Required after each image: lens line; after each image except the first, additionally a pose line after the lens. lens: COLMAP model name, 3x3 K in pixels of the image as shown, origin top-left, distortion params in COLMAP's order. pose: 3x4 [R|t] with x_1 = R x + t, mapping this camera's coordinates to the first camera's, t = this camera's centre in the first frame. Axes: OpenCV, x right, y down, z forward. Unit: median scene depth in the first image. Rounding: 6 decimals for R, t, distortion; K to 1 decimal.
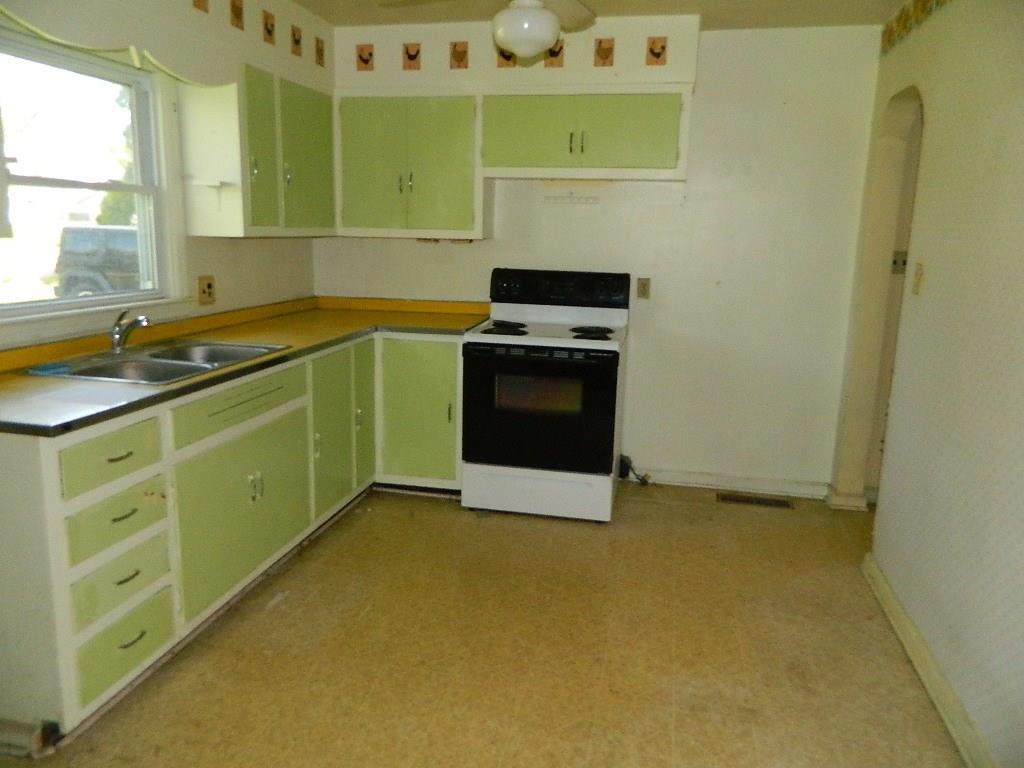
lens RADIAL K [[756.4, 0, 511.7], [0, 756.4, 382.6], [0, 0, 1]] dist [-0.004326, 0.004708]
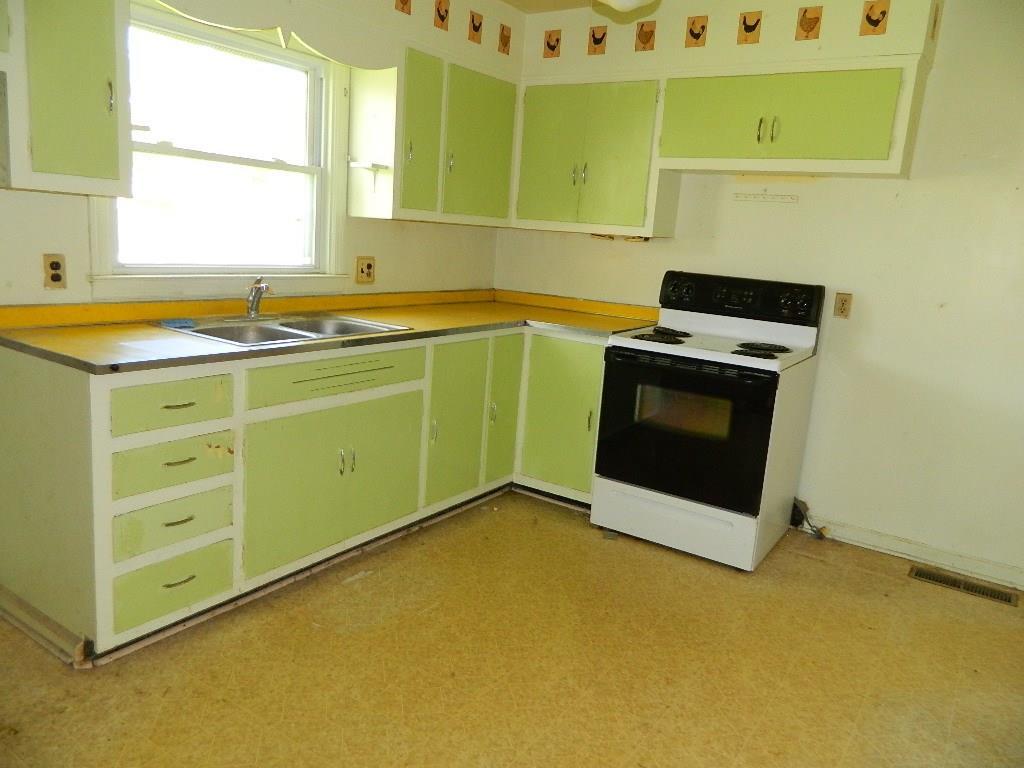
lens RADIAL K [[756.4, 0, 511.4], [0, 756.4, 383.4], [0, 0, 1]] dist [-0.004326, 0.004708]
pose [[0.926299, 0.116020, -0.358482, 0.162816], [-0.122927, 0.992409, 0.003548, 0.003735], [0.356172, 0.040780, 0.933530, 0.102944]]
